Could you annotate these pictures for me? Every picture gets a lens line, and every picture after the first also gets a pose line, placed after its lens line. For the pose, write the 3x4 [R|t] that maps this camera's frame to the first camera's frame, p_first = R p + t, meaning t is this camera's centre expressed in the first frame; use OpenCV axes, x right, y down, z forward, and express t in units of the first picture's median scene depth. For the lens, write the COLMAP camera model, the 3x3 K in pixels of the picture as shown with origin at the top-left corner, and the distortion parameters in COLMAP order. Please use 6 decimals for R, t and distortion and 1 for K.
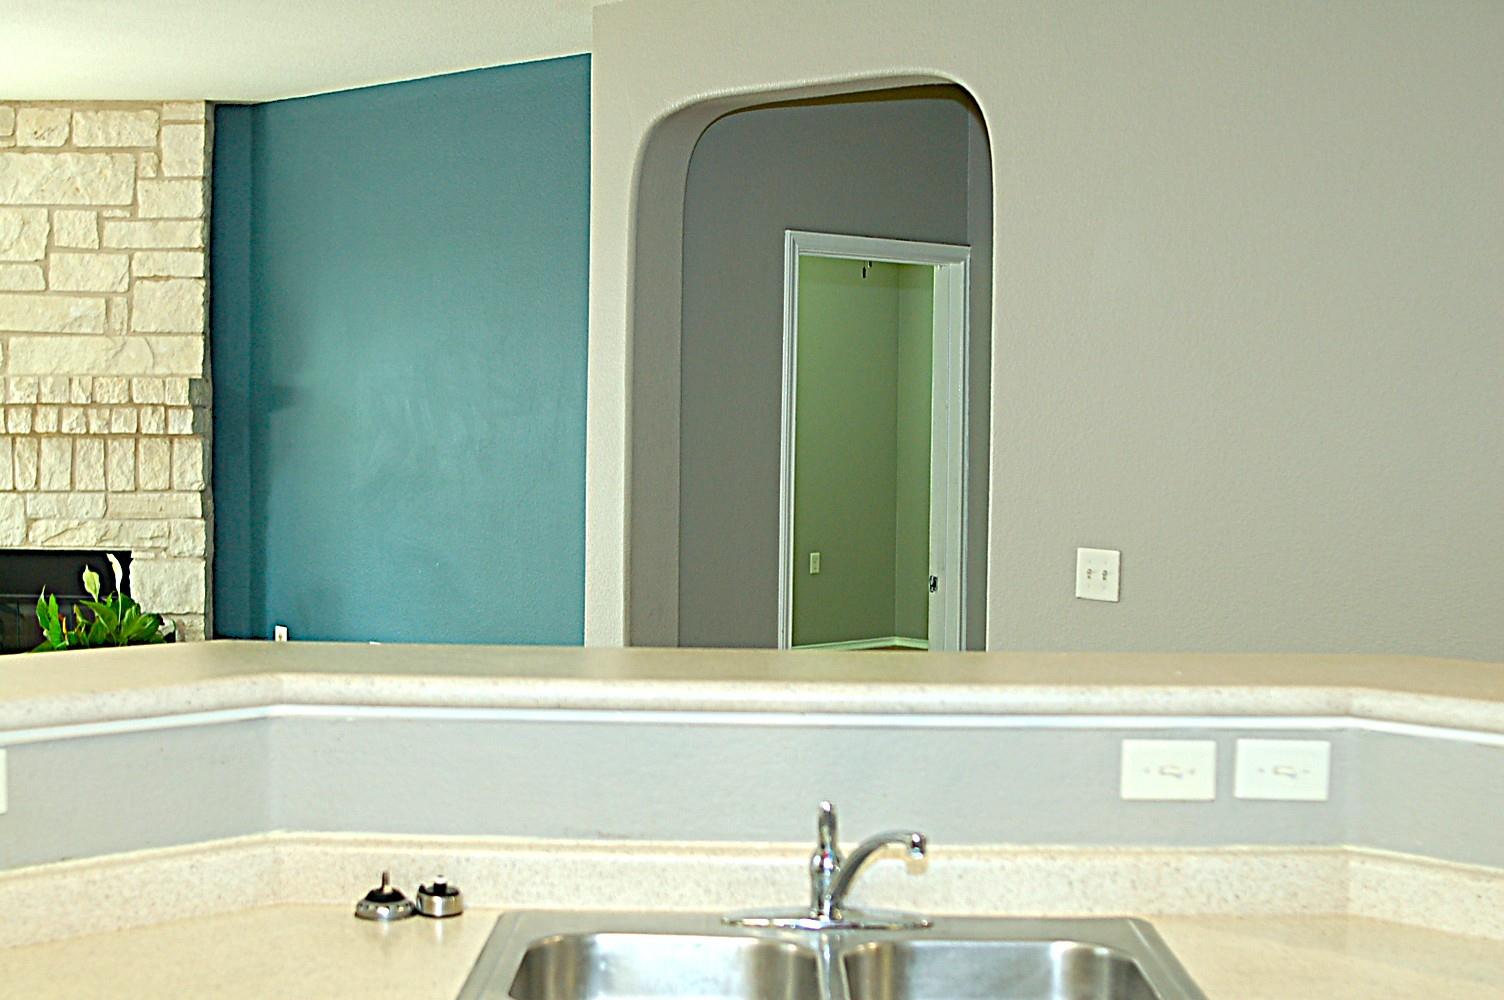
lens RADIAL K [[2256.7, 0, 750.7], [0, 2256.7, 496.5], [0, 0, 1]] dist [-0.130406, 0.000000]
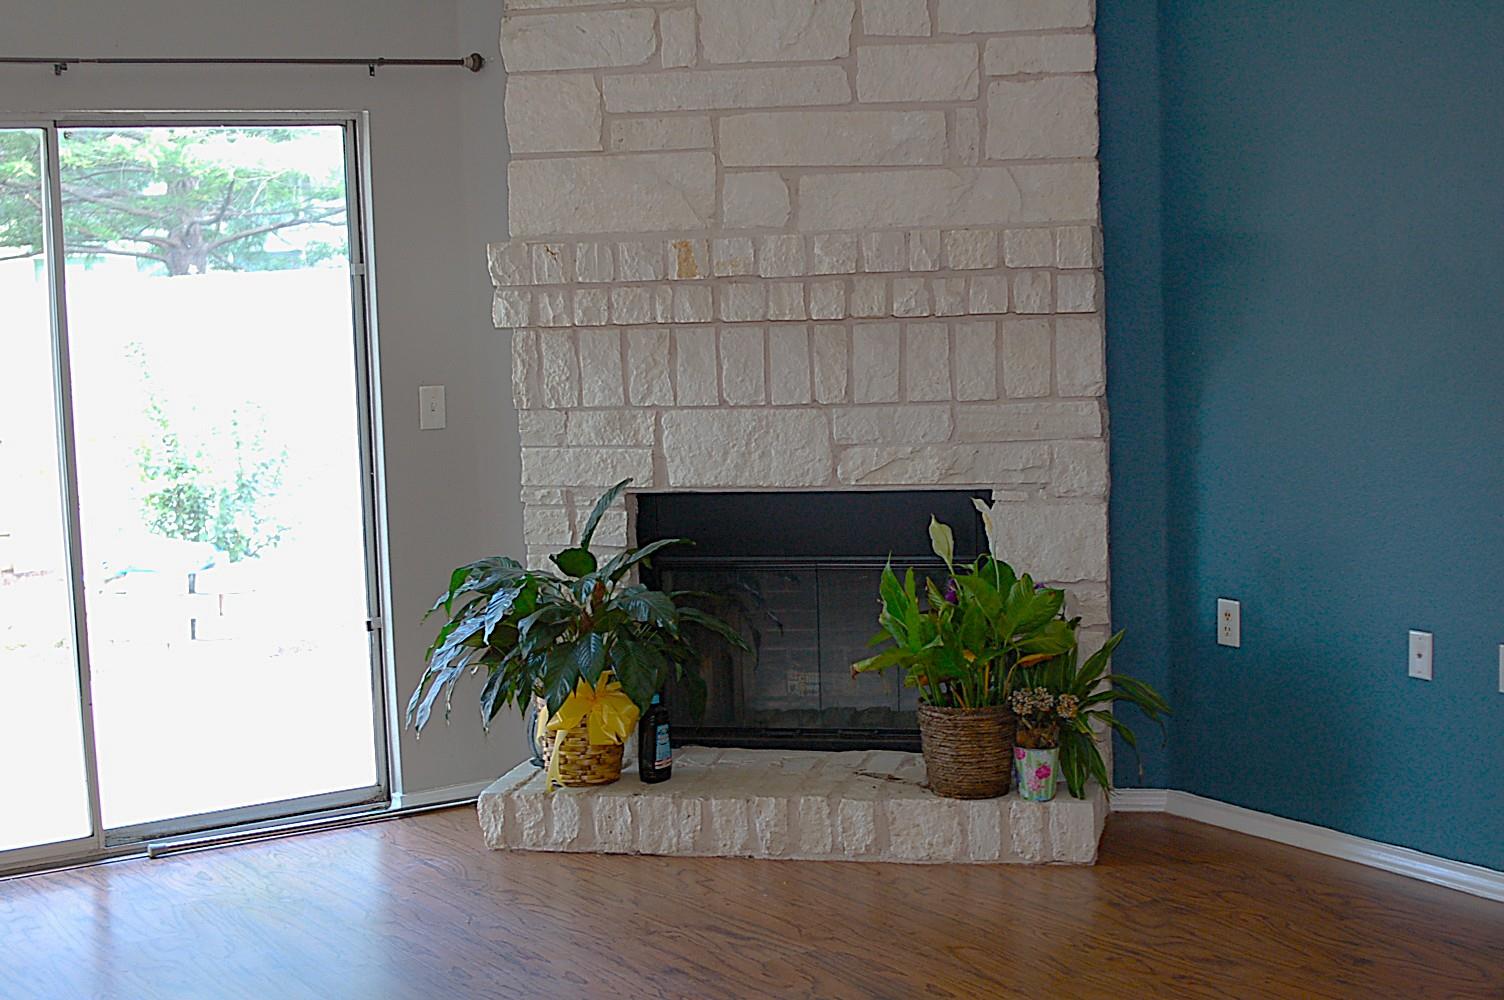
lens RADIAL K [[2256.7, 0, 750.9], [0, 2256.7, 493.9], [0, 0, 1]] dist [-0.130406, 0.000000]
pose [[0.979643, -0.021578, -0.199584, -0.215168], [0.034500, 0.997511, 0.061491, -0.018433], [0.197761, -0.067125, 0.977949, 0.329330]]
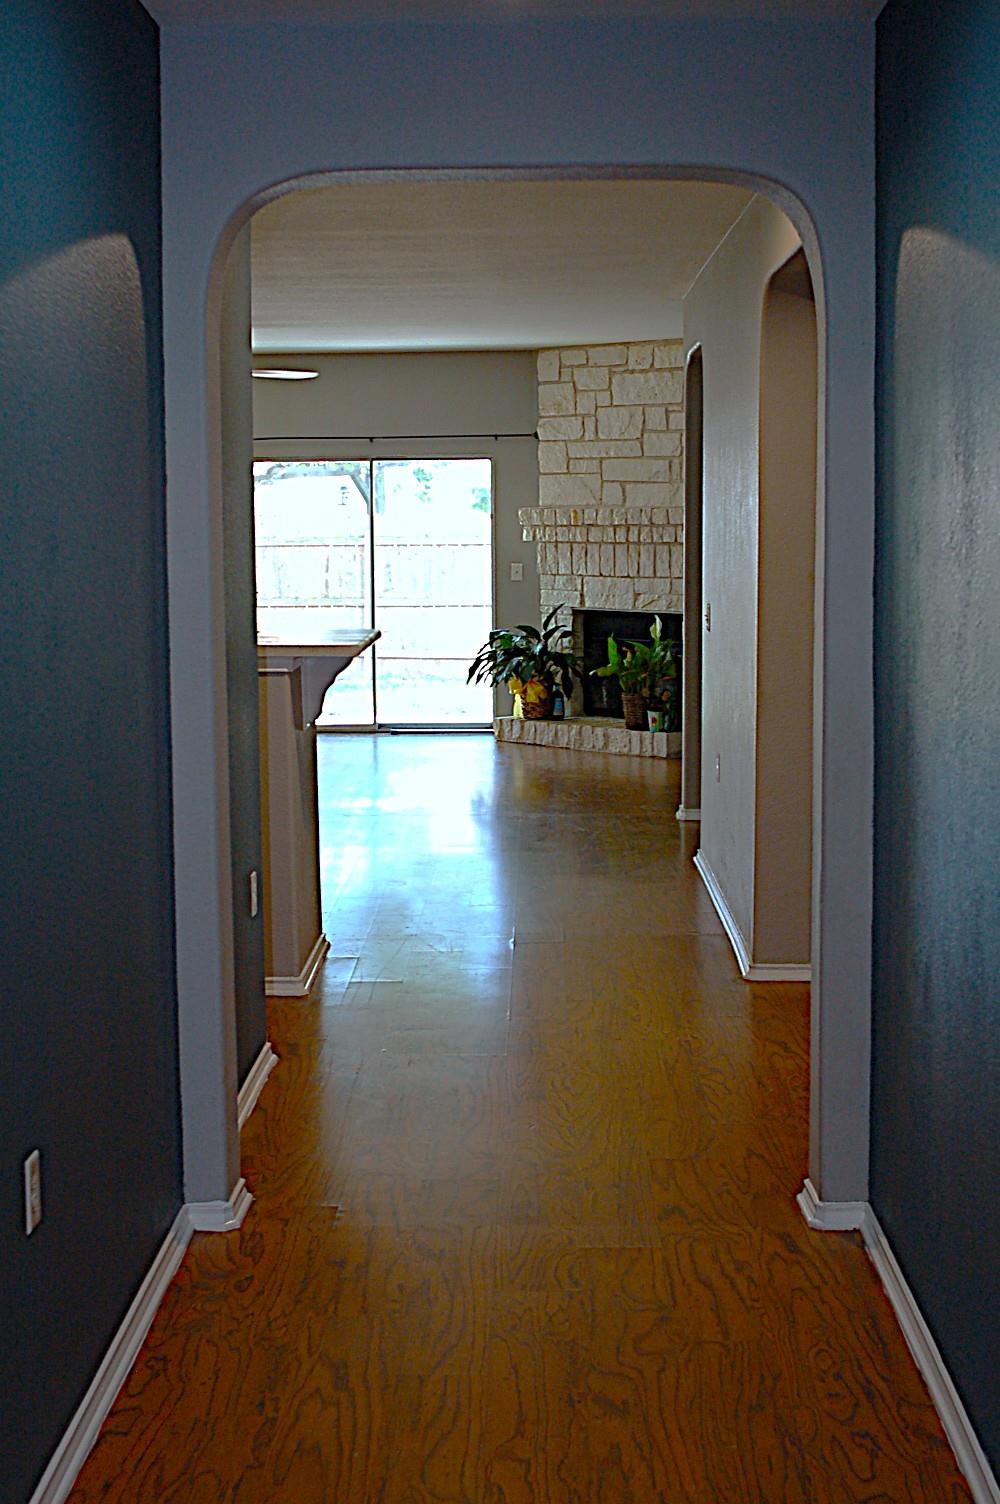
lens RADIAL K [[2256.7, 0, 502.2], [0, 2256.7, 760.3], [0, 0, 1]] dist [-0.130406, 0.000000]
pose [[0.696592, 0.064591, -0.714554, 0.826177], [-0.014948, 0.997030, 0.075553, 0.008493], [0.717312, -0.041948, 0.695489, -0.253482]]
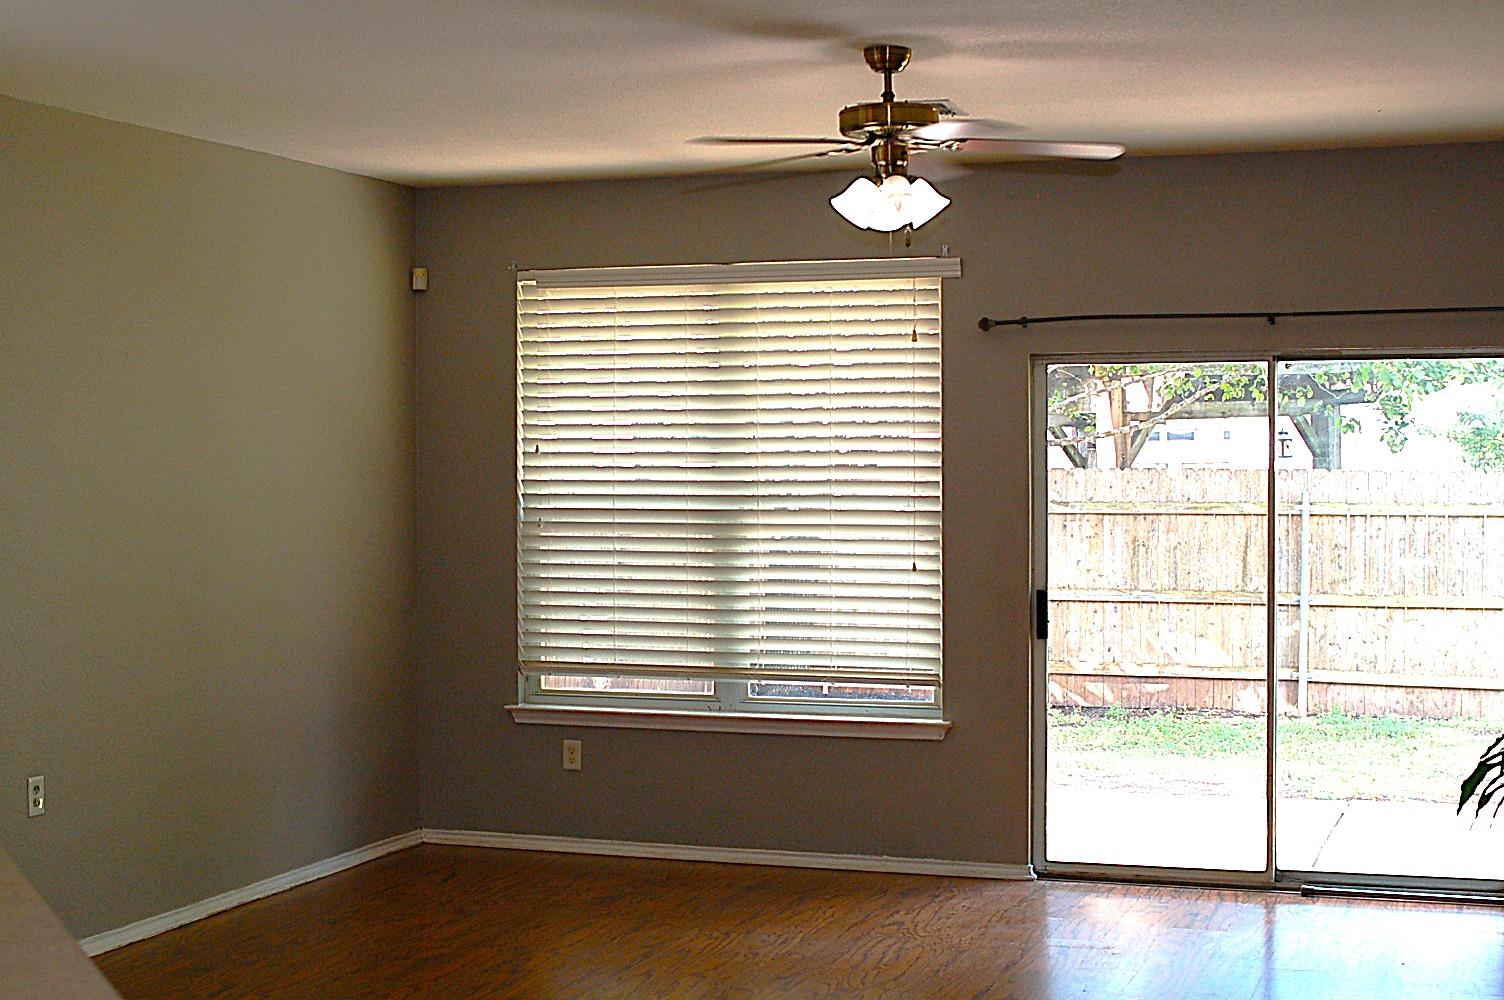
lens RADIAL K [[2256.7, 0, 758.9], [0, 2256.7, 491.4], [0, 0, 1]] dist [-0.130406, 0.000000]
pose [[0.426707, -0.003199, -0.904384, 0.198990], [-0.031437, 0.999337, -0.018368, -0.015093], [0.903843, 0.036268, 0.426324, 0.347520]]
